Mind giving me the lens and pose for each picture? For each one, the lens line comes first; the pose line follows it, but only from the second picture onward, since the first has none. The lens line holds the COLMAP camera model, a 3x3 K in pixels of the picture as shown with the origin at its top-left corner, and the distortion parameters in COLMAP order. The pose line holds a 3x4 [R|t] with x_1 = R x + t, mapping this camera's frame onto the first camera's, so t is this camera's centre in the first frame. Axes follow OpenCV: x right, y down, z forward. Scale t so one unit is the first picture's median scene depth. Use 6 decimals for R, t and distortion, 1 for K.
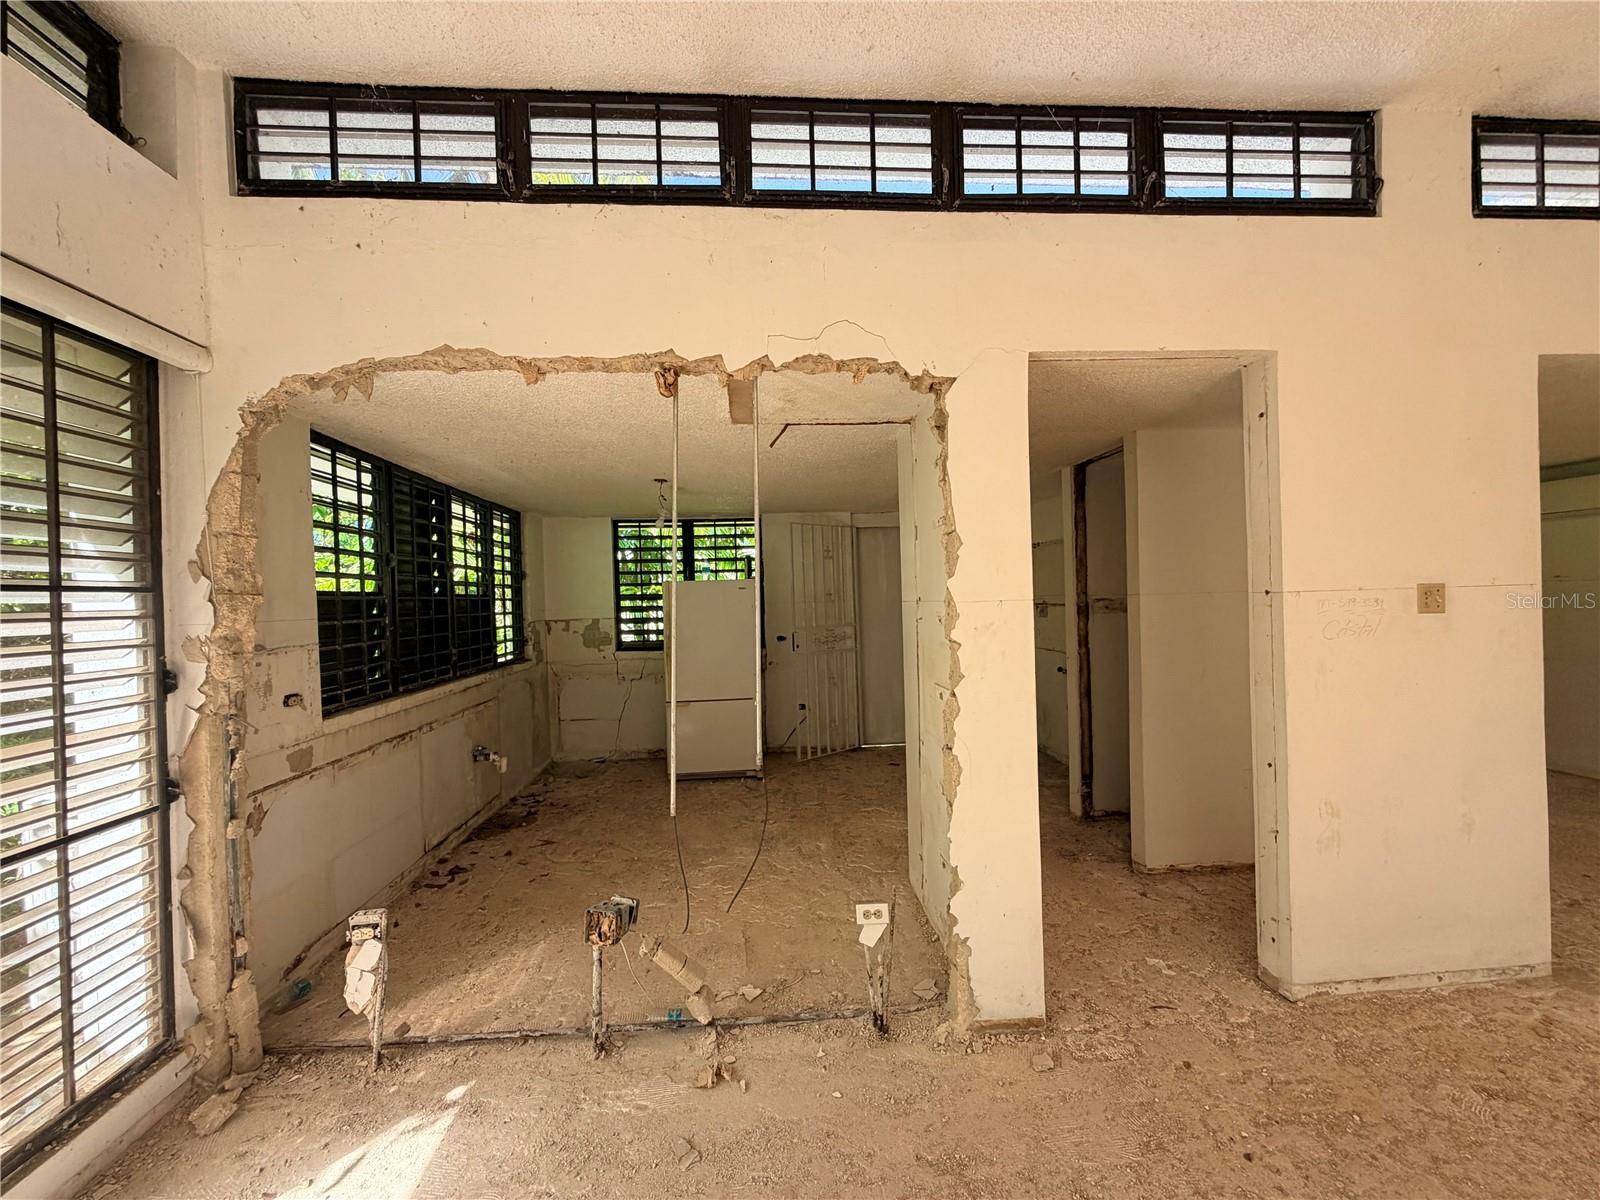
lens RADIAL K [[650.4, 0, 800.1], [0, 650.4, 600.2], [0, 0, 1]] dist [-0.001496, 0.000176]
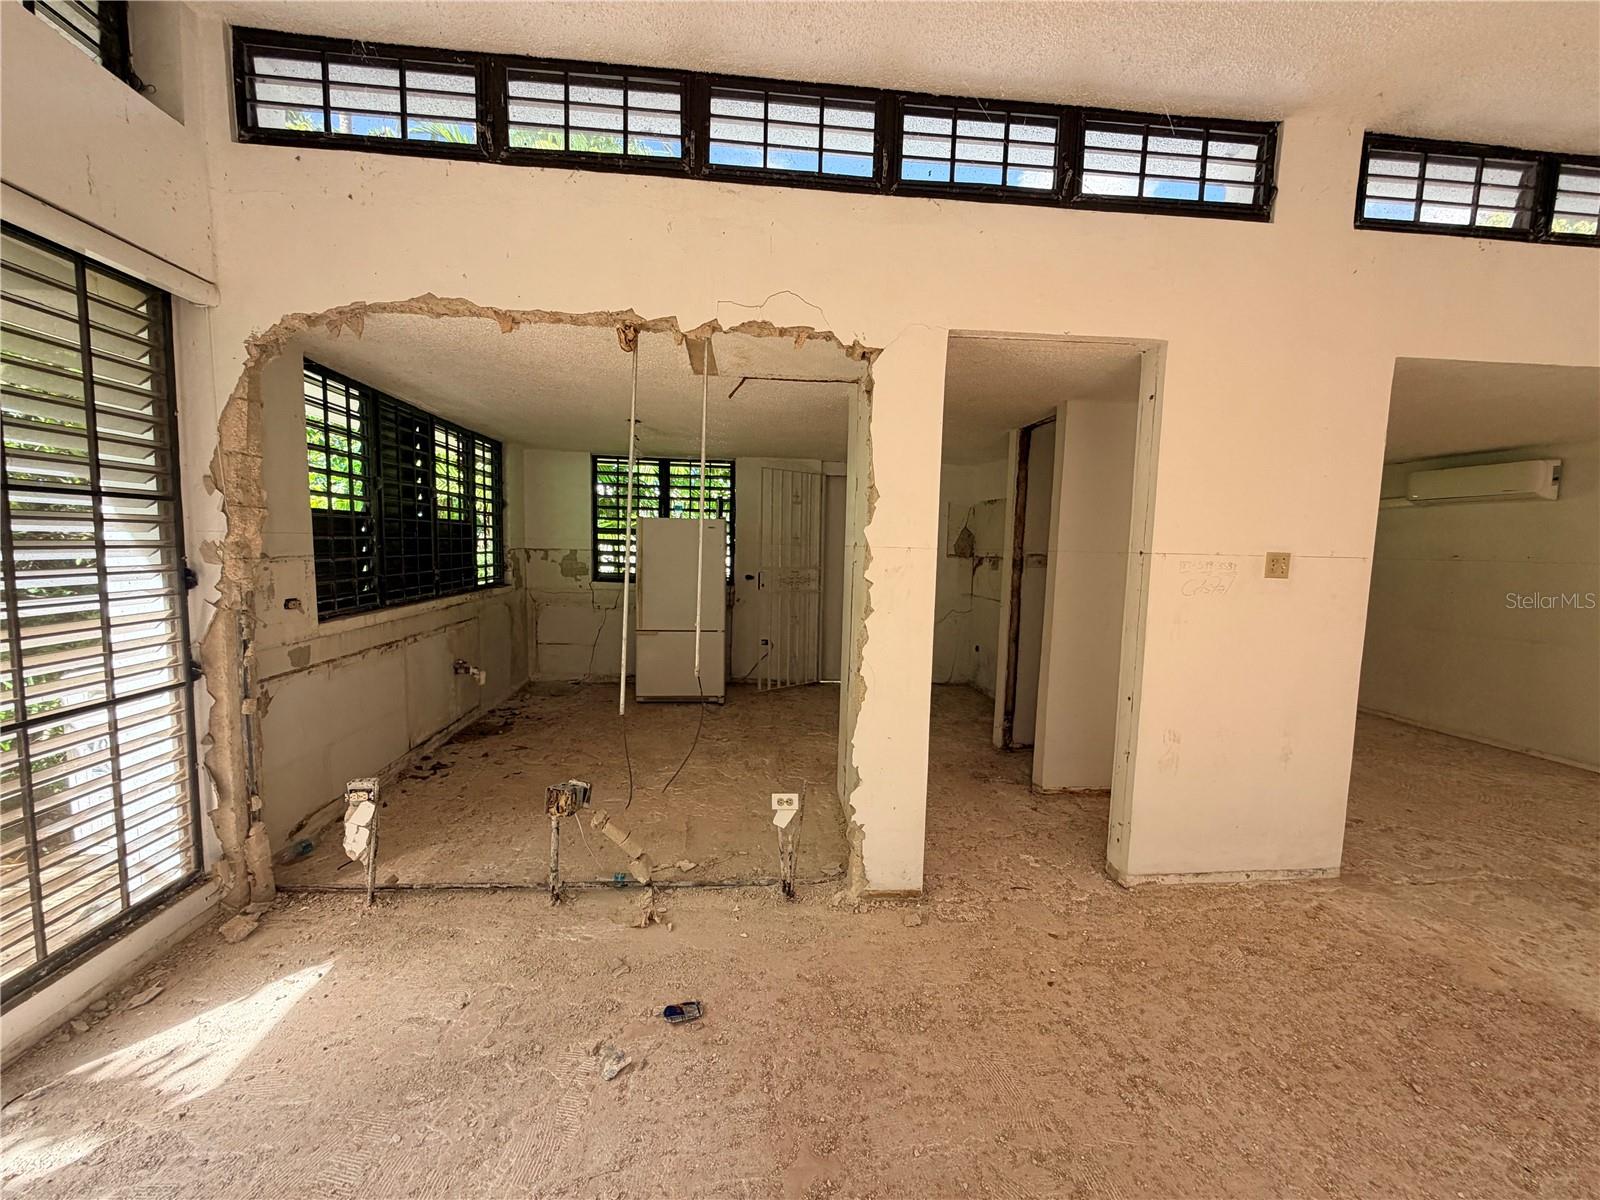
lens RADIAL K [[650.4, 0, 799.6], [0, 650.4, 603.5], [0, 0, 1]] dist [-0.001496, 0.000176]
pose [[0.998480, 0.050894, 0.021159, 0.092097], [-0.052588, 0.994626, 0.089185, 0.006848], [-0.016506, -0.090162, 0.995790, -0.168395]]
